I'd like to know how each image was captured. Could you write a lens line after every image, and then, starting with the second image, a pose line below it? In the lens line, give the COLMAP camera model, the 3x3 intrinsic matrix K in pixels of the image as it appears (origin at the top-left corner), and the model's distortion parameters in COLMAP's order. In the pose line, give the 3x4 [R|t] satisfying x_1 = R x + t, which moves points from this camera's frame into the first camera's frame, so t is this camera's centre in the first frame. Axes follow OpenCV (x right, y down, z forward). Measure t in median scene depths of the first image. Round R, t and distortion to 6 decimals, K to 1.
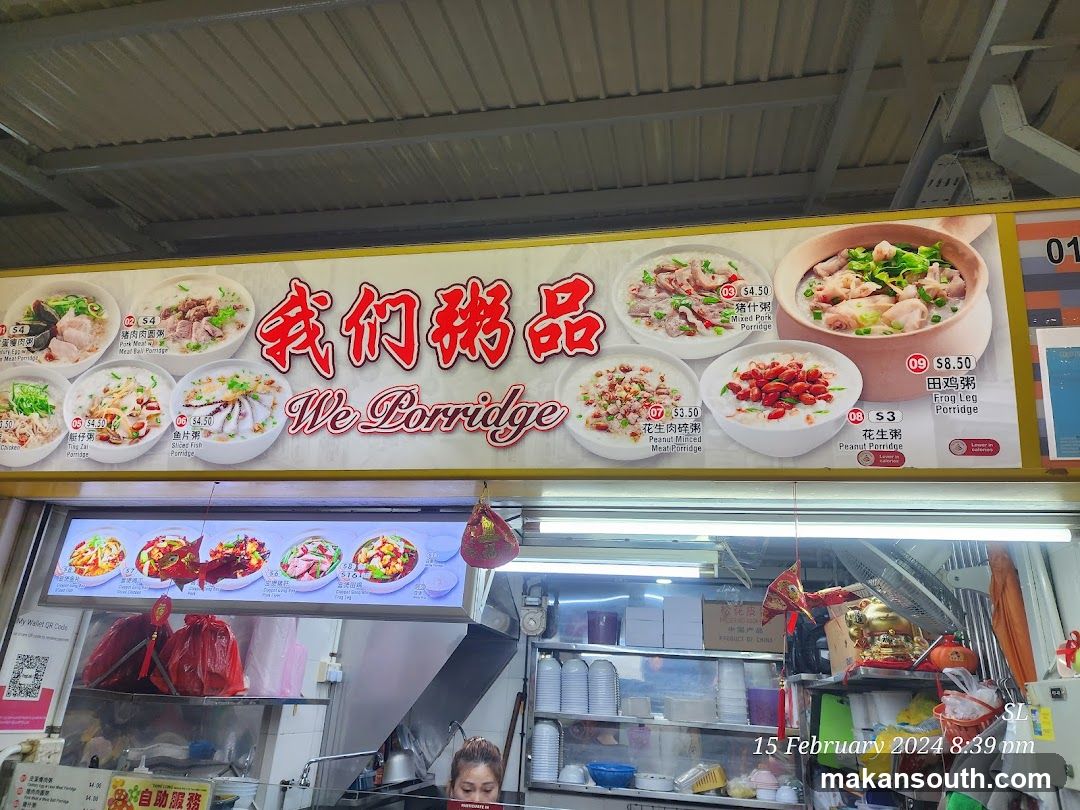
lens RADIAL K [[727.0, 0, 545.7], [0, 727.0, 399.0], [0, 0, 1]] dist [0.076162, -0.072585]
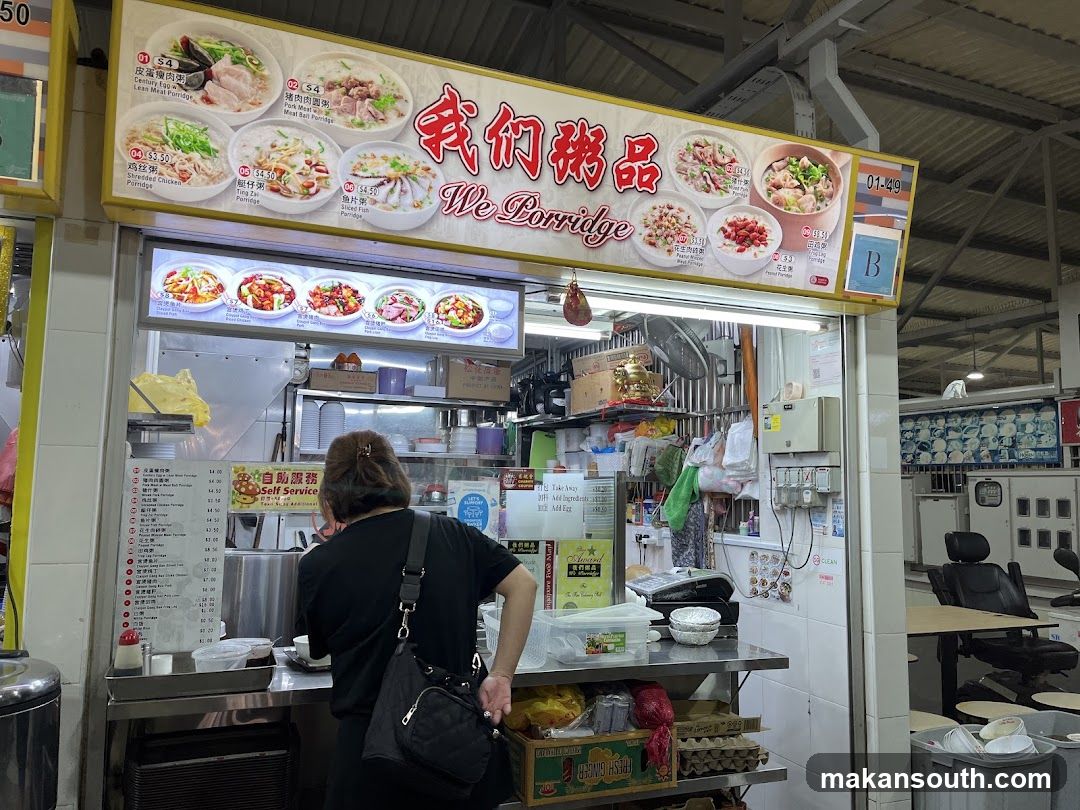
lens RADIAL K [[821.9, 0, 539.3], [0, 821.9, 402.8], [0, 0, 1]] dist [0.032816, -0.021735]
pose [[0.837072, 0.017562, 0.546811, -0.992438], [-0.183068, 0.950859, 0.249706, -0.029792], [-0.515554, -0.309126, 0.799153, -0.364467]]
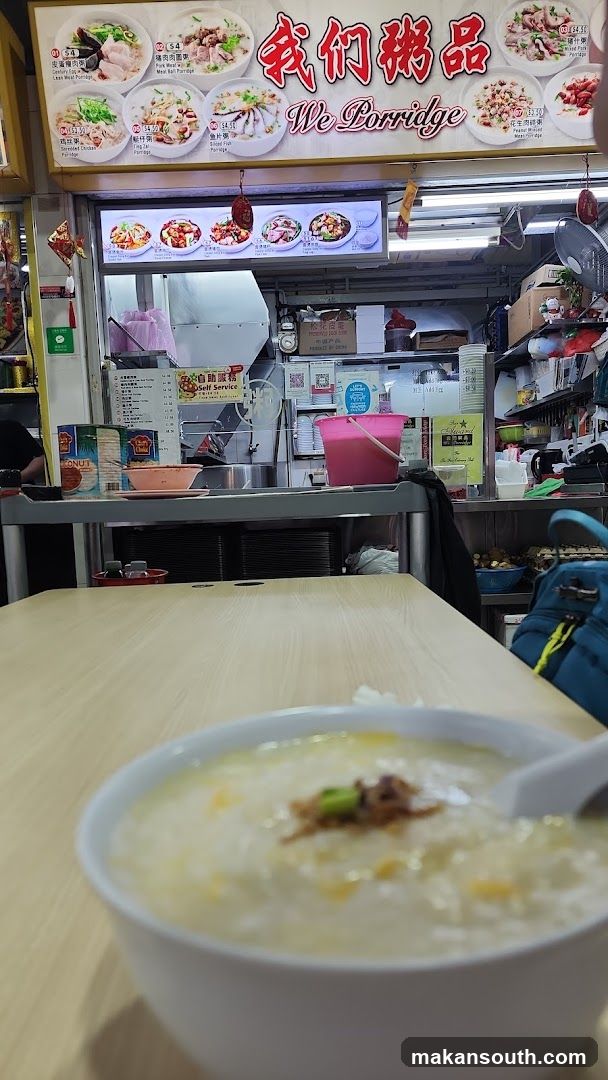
lens RADIAL K [[723.1, 0, 310.6], [0, 723.1, 558.6], [0, 0, 1]] dist [0.074456, -0.066186]
pose [[0.976146, -0.112256, 0.185843, -0.701513], [0.014392, 0.887538, 0.460510, 0.130522], [-0.216637, -0.446850, 0.867982, -0.809881]]
